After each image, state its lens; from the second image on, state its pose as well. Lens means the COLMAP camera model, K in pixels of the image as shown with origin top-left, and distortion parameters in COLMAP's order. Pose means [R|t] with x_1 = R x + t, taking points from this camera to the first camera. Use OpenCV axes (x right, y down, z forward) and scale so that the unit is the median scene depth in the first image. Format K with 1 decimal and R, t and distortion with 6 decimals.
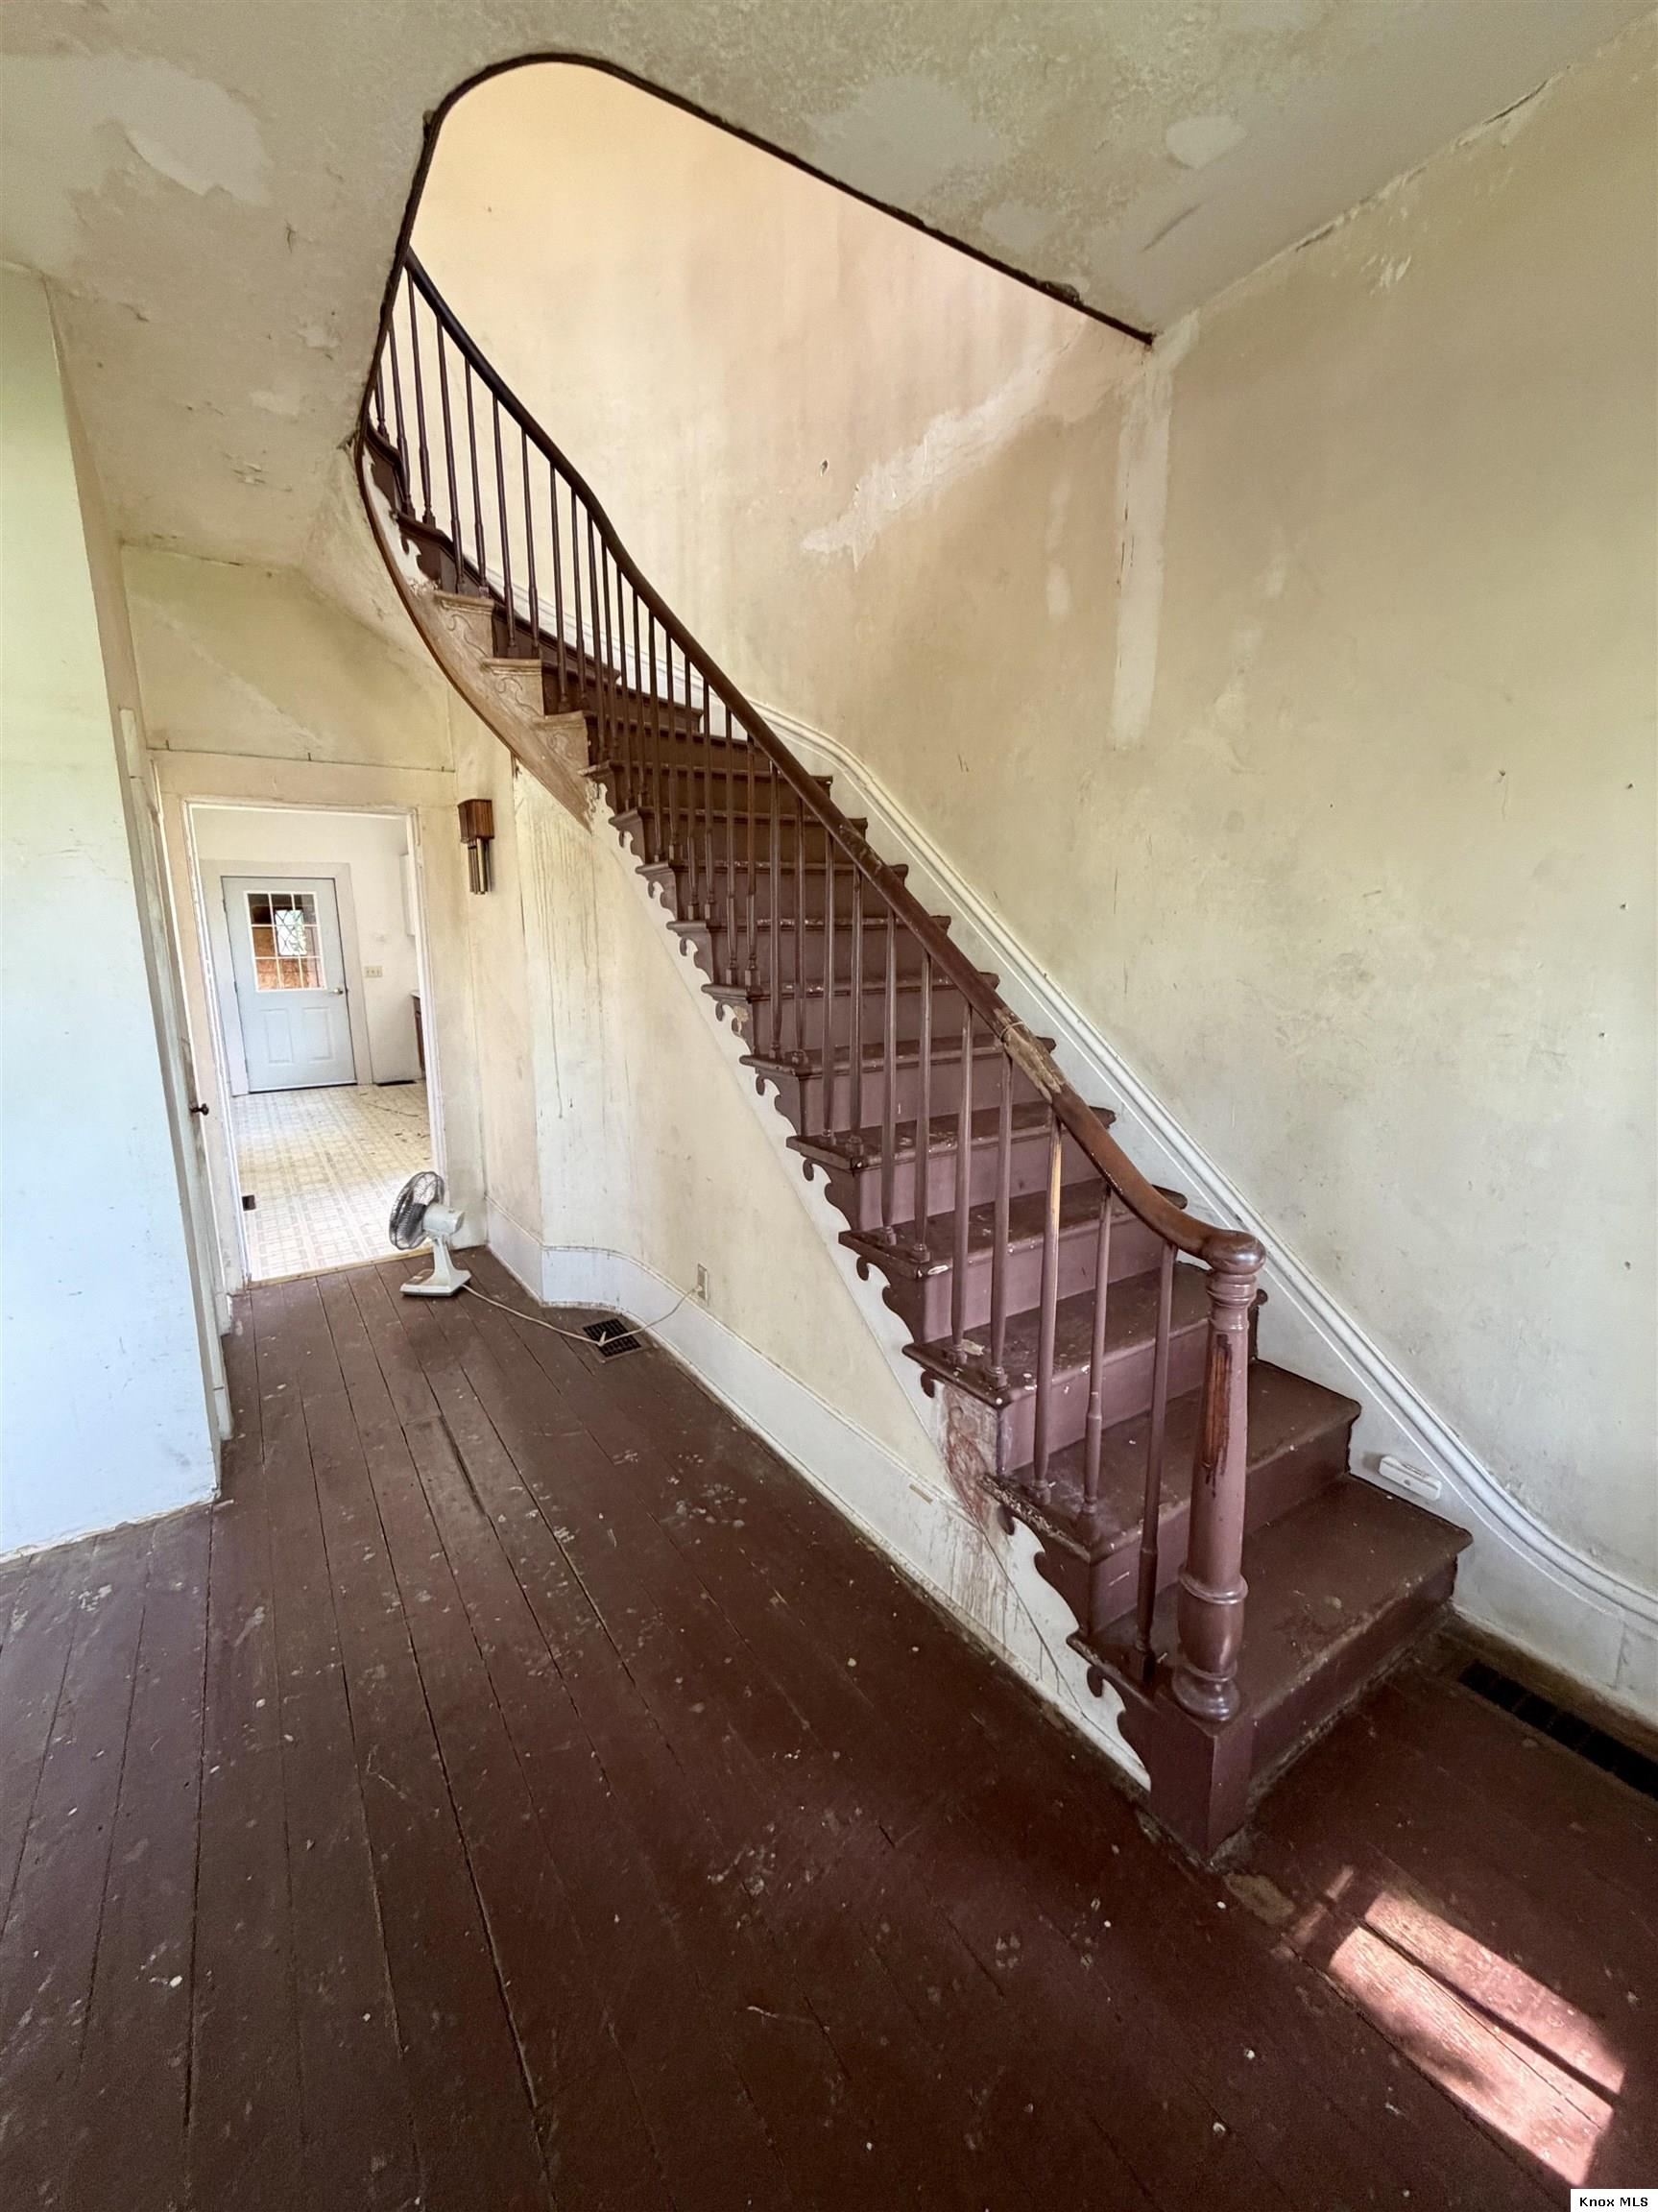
lens RADIAL K [[890.9, 0, 817.4], [0, 890.9, 1098.6], [0, 0, 1]] dist [0.001099, -0.000117]
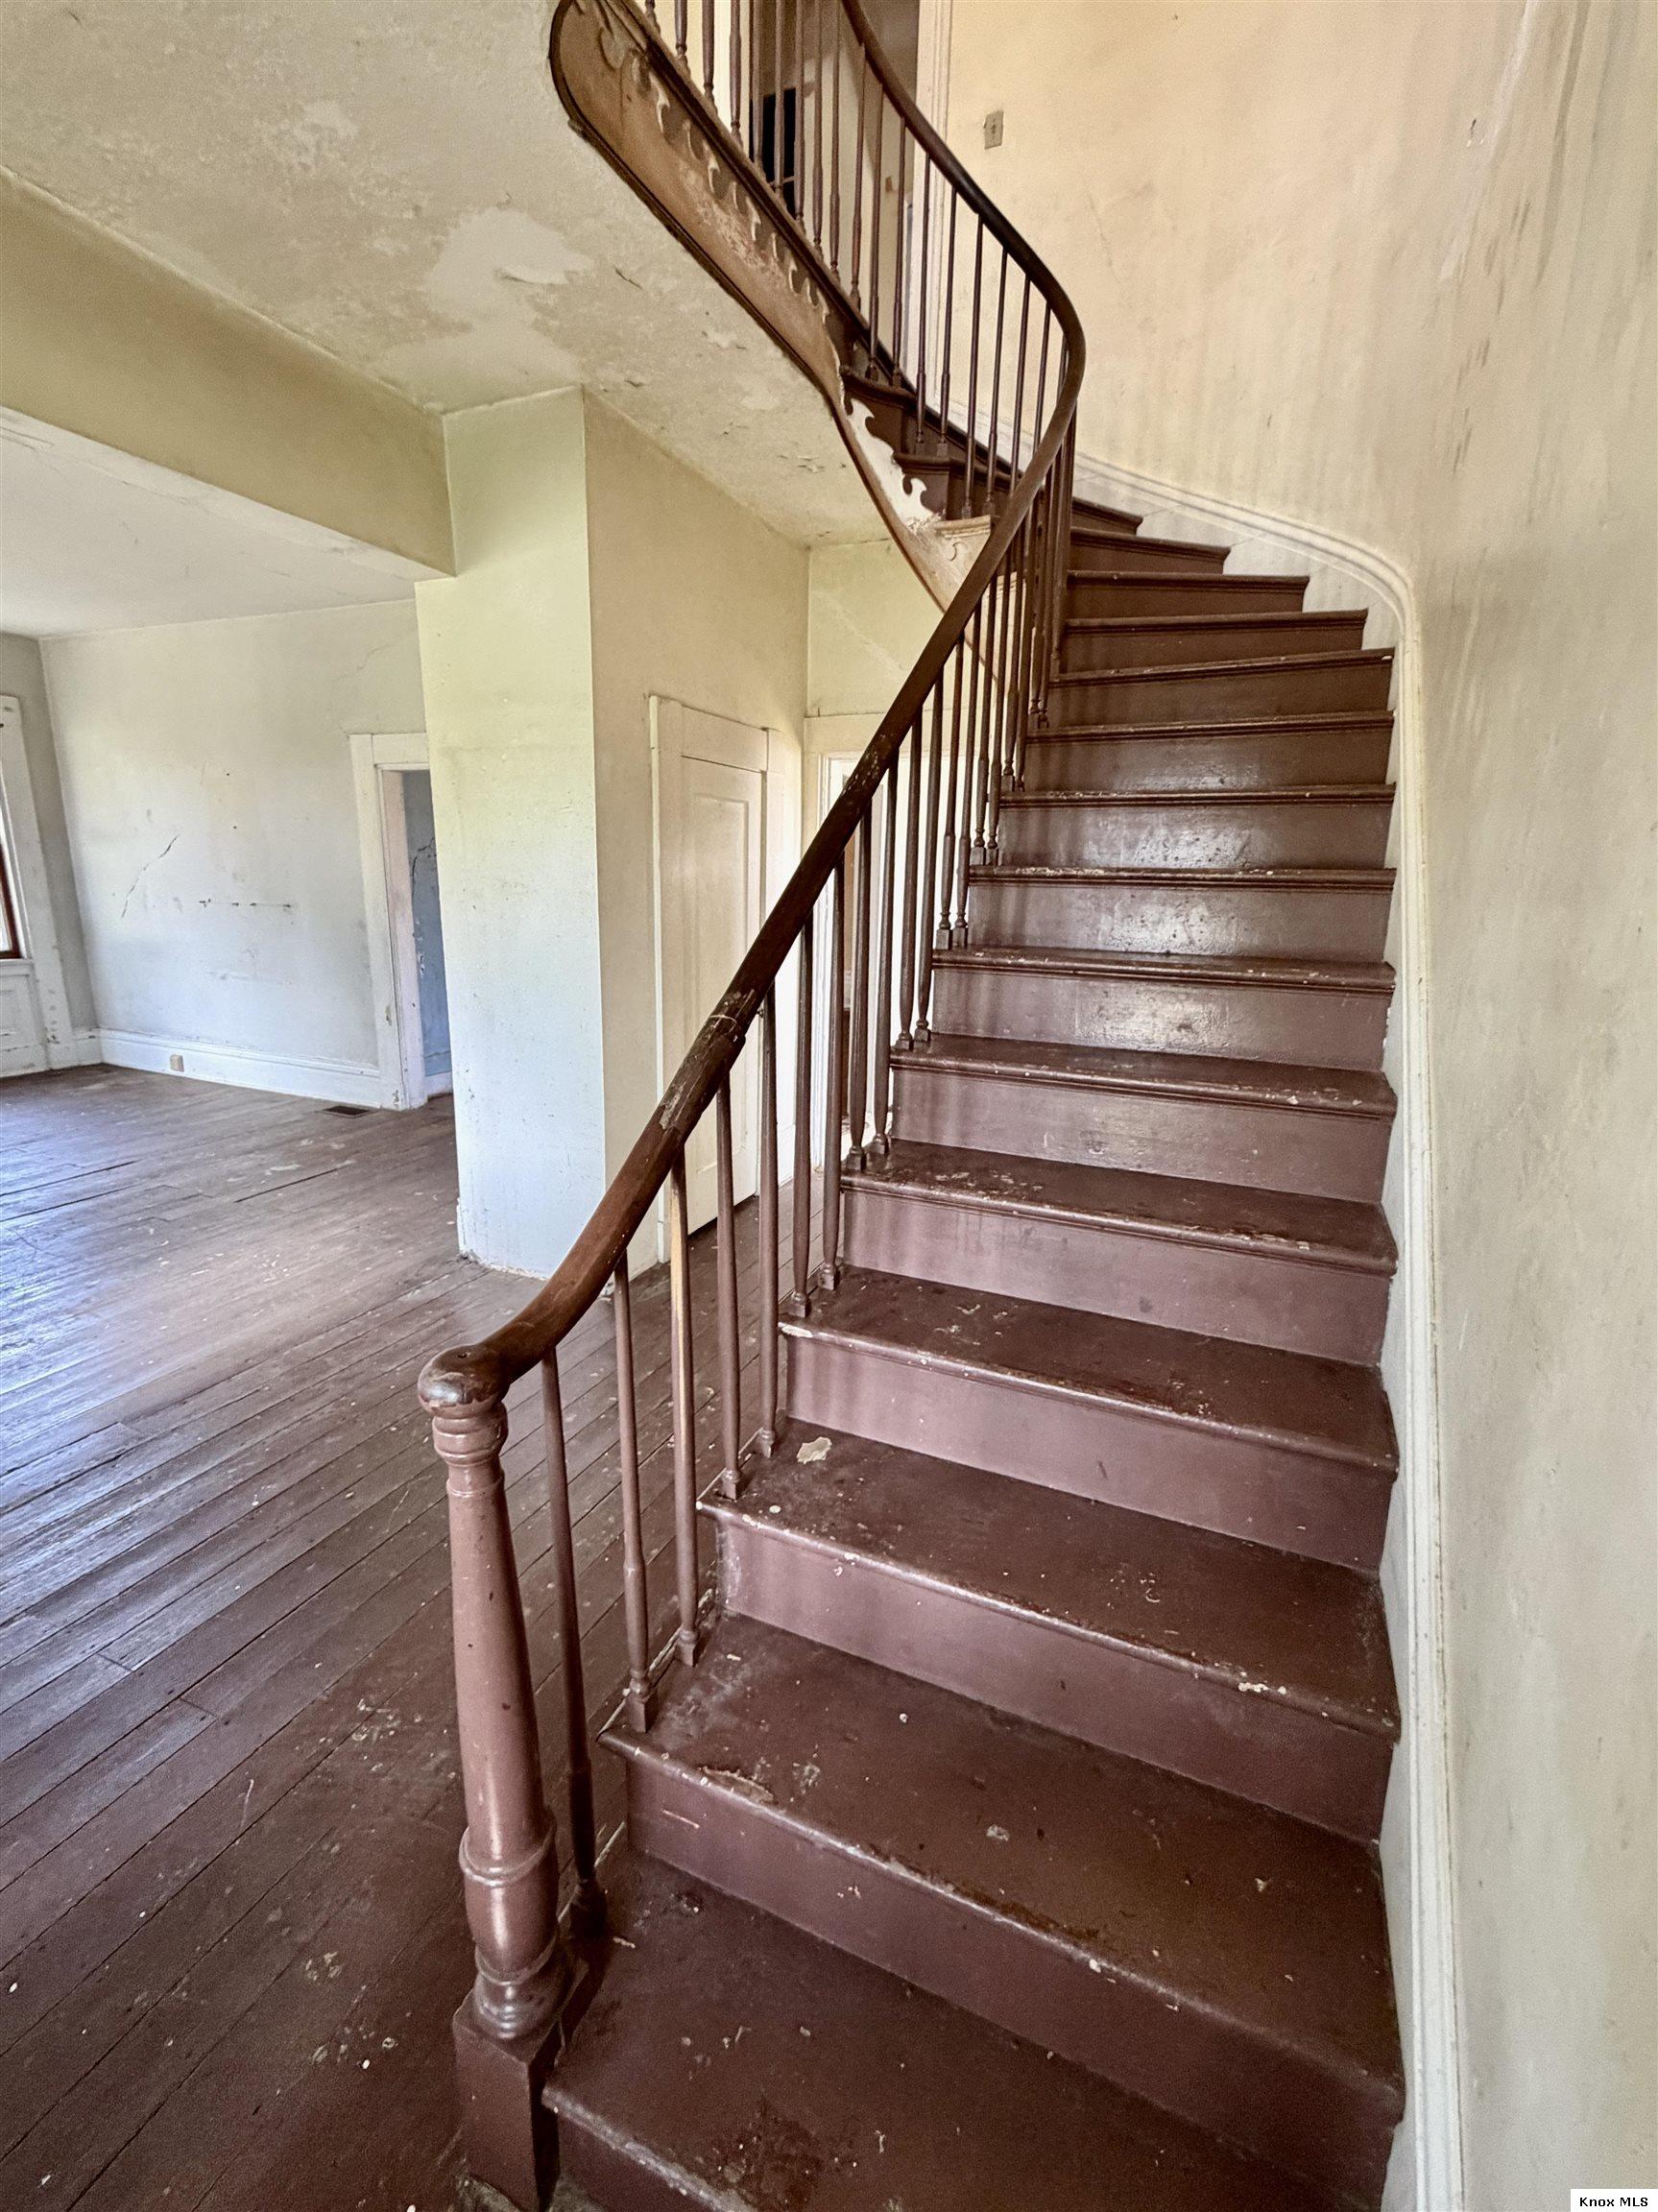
lens RADIAL K [[969.8, 0, 835.5], [0, 969.8, 1096.4], [0, 0, 1]] dist [0.000000, 0.000219]
pose [[0.547363, 0.210132, -0.810086, 0.707267], [-0.180003, 0.974870, 0.131251, -0.106365], [0.817308, 0.073976, 0.571432, 0.486434]]
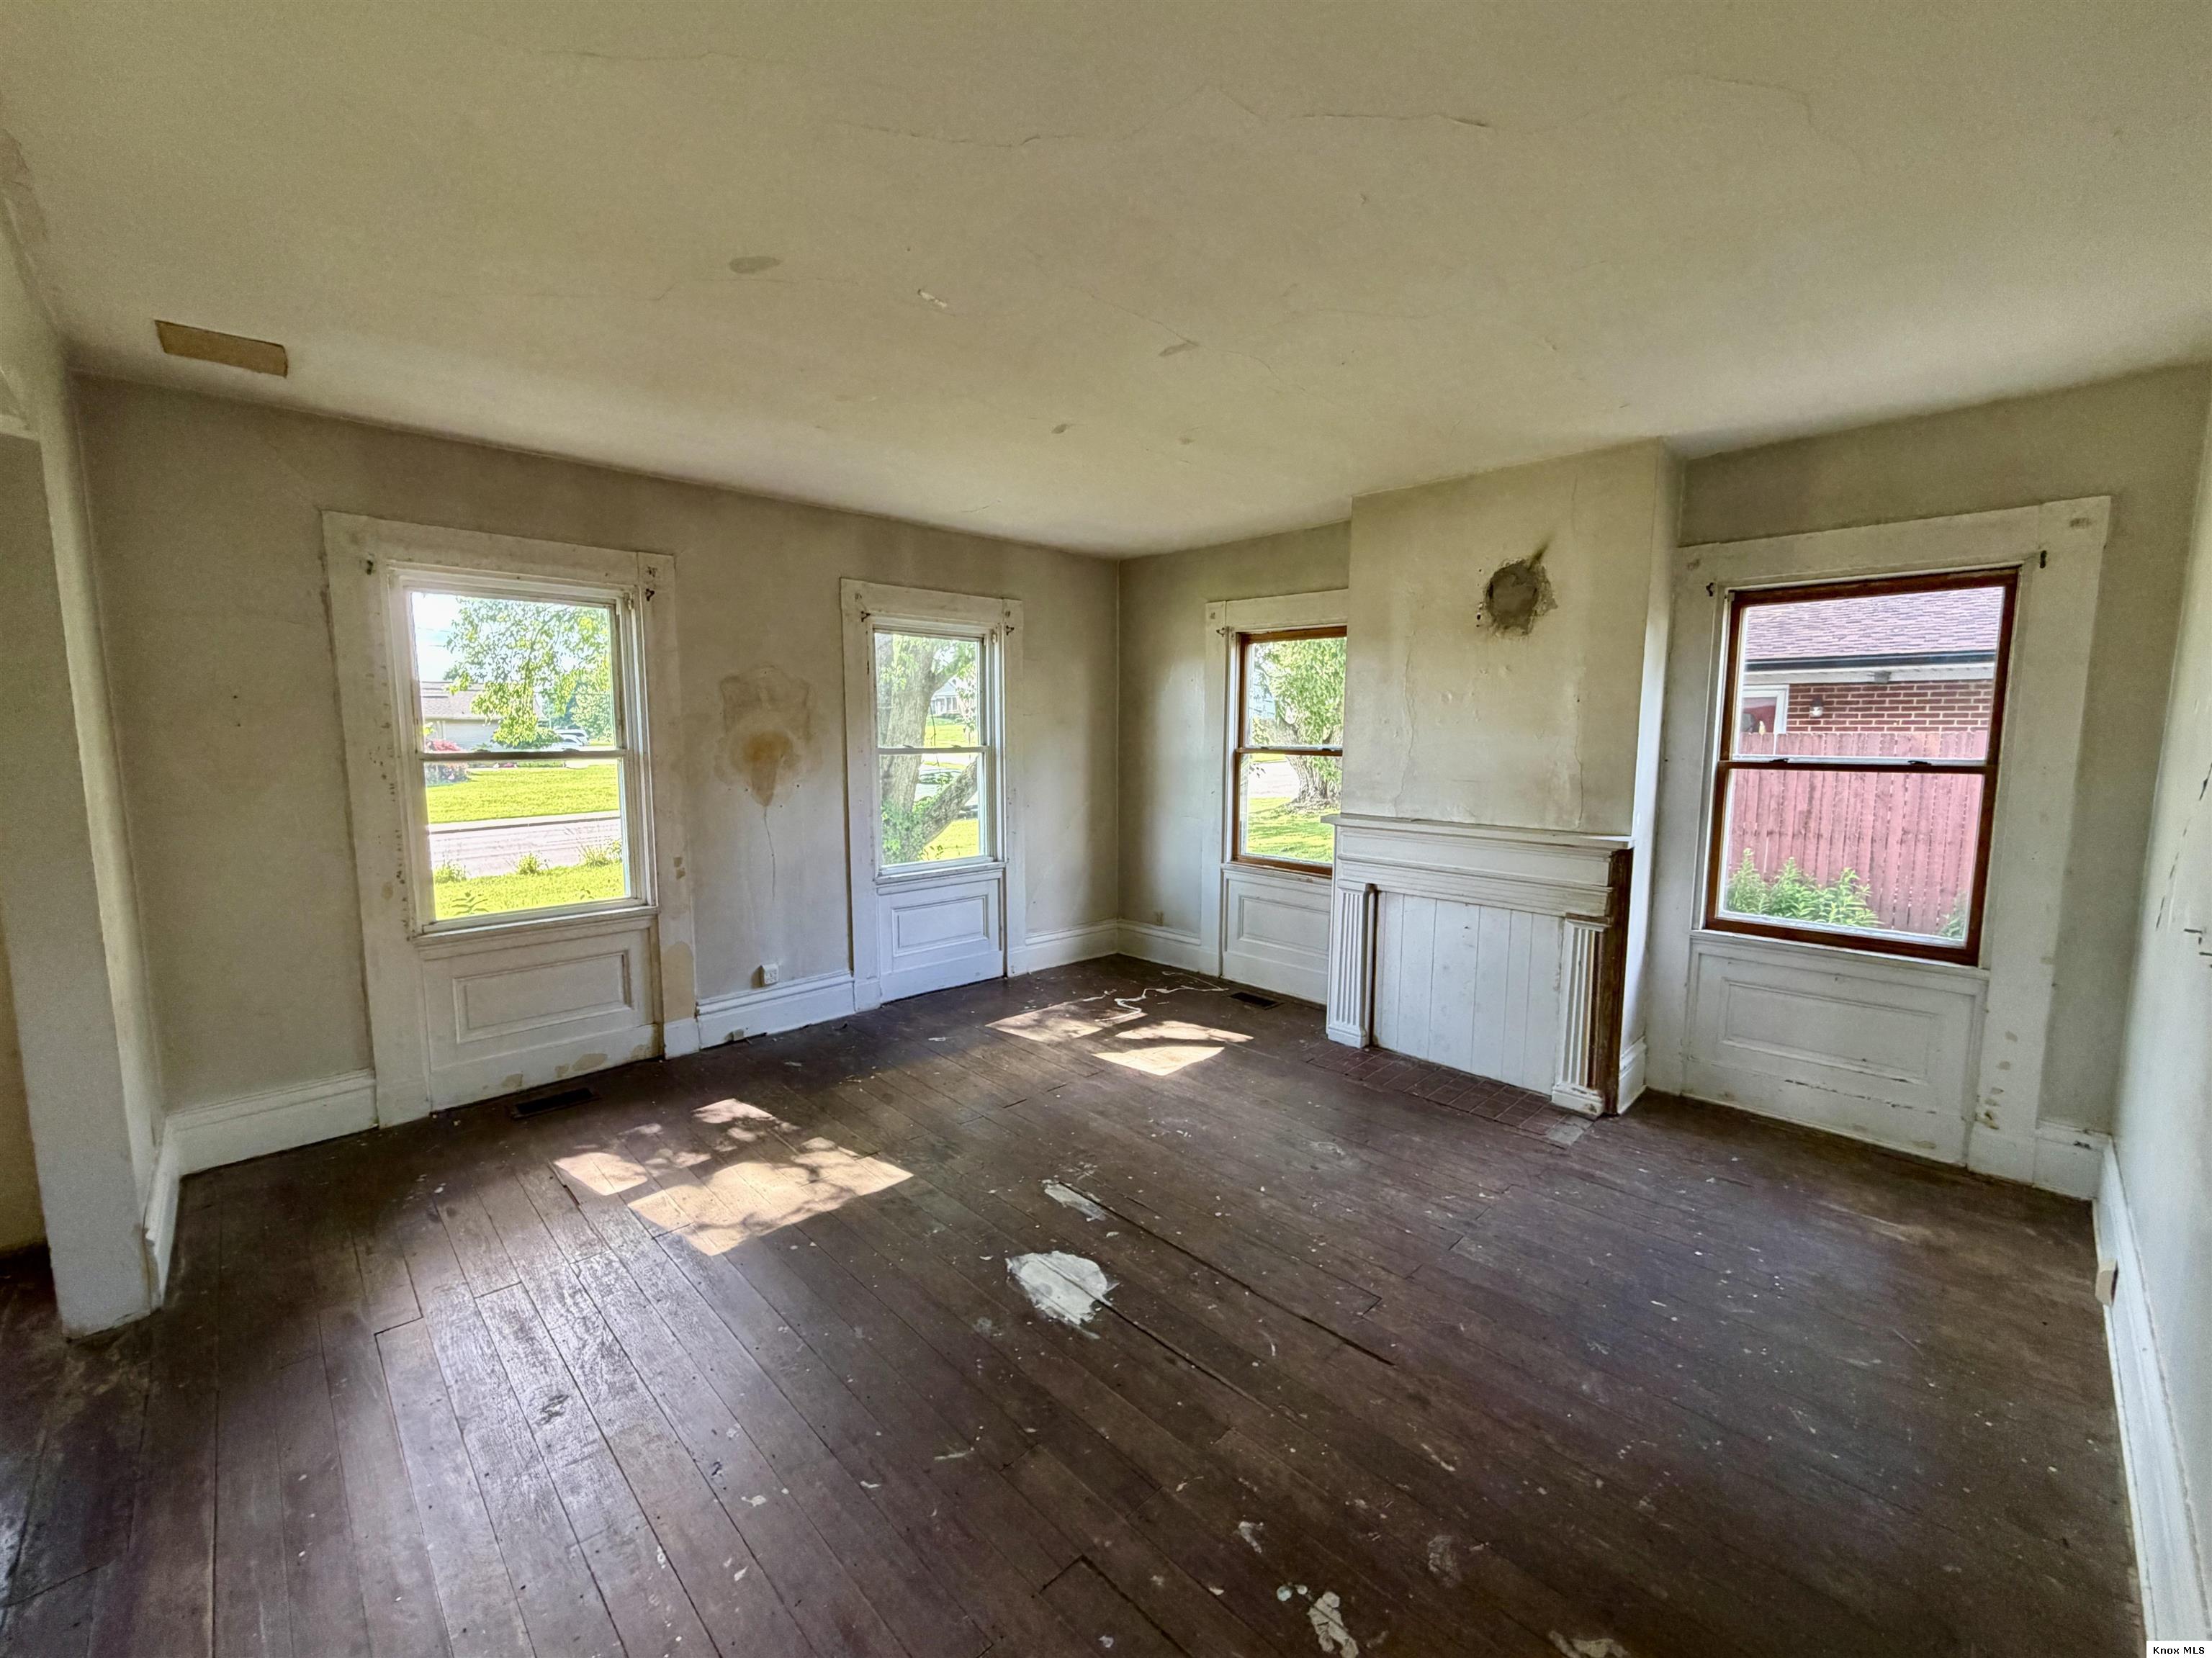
lens RADIAL K [[904.4, 0, 1096.8], [0, 904.4, 831.4], [0, 0, 1]] dist [-0.000415, 0.000173]
pose [[-0.982223, 0.027123, -0.185750, -1.468954], [-0.029253, 0.955302, 0.294179, -0.320614], [0.185427, 0.294383, -0.937526, 1.249644]]
